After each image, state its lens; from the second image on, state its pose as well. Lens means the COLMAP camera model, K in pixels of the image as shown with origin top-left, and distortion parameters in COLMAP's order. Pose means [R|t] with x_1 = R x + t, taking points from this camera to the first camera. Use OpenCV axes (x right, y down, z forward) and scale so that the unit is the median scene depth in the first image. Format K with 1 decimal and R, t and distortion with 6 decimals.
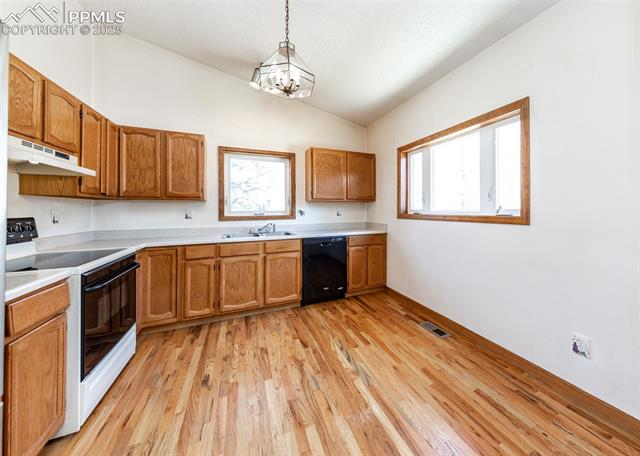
lens RADIAL K [[220.0, 0, 321.6], [0, 220.0, 206.7], [0, 0, 1]] dist [0.000526, 0.000002]
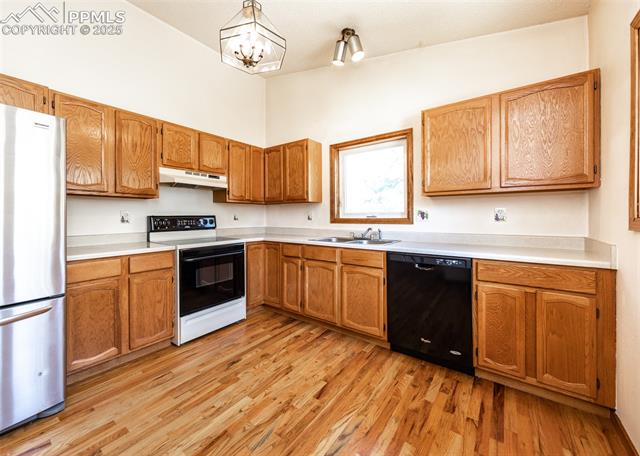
lens RADIAL K [[241.9, 0, 320.8], [0, 241.9, 216.1], [0, 0, 1]] dist [0.006682, -0.000053]
pose [[0.537850, 0.005501, -0.843022, 0.476141], [0.009685, 0.999872, 0.012703, 0.024740], [0.842985, -0.014997, 0.537728, 0.463280]]
